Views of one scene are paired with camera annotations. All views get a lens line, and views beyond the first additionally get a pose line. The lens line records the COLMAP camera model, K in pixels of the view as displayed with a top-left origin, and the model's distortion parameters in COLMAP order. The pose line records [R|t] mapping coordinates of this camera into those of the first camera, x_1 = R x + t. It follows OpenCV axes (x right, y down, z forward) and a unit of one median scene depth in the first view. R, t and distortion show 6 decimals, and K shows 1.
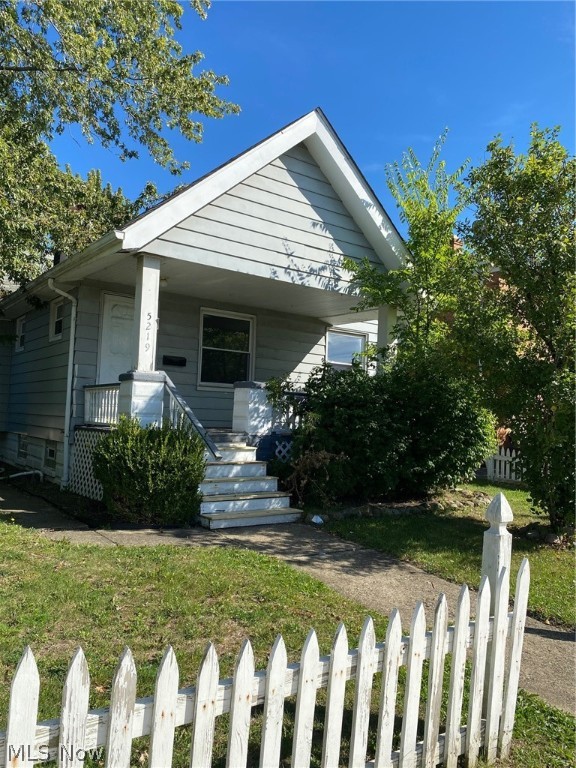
lens RADIAL K [[589.4, 0, 288.0], [0, 589.4, 384.0], [0, 0, 1]] dist [0.010387, -0.001528]
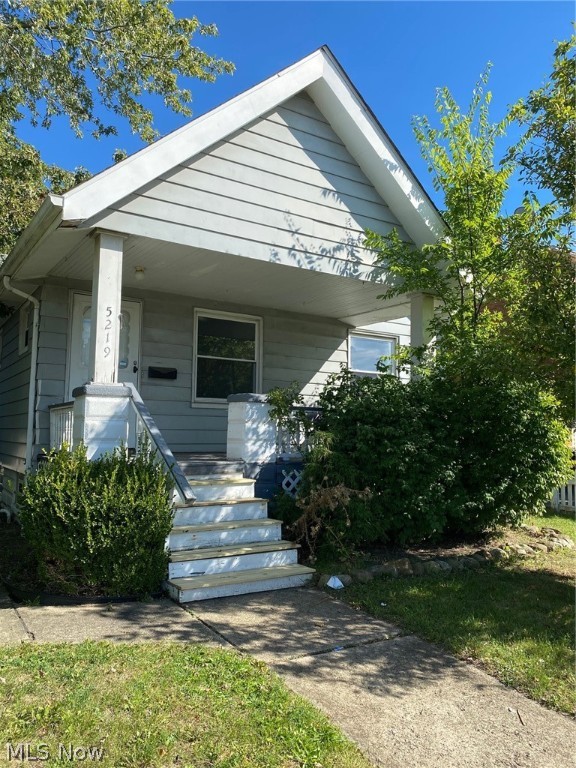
lens RADIAL K [[566.9, 0, 288.0], [0, 566.9, 384.0], [0, 0, 1]] dist [-0.000818, -0.001364]
pose [[0.997648, -0.029161, -0.062036, 0.036572], [0.026965, 0.998990, -0.035950, 0.010983], [0.063021, 0.034193, 0.997426, 0.259667]]
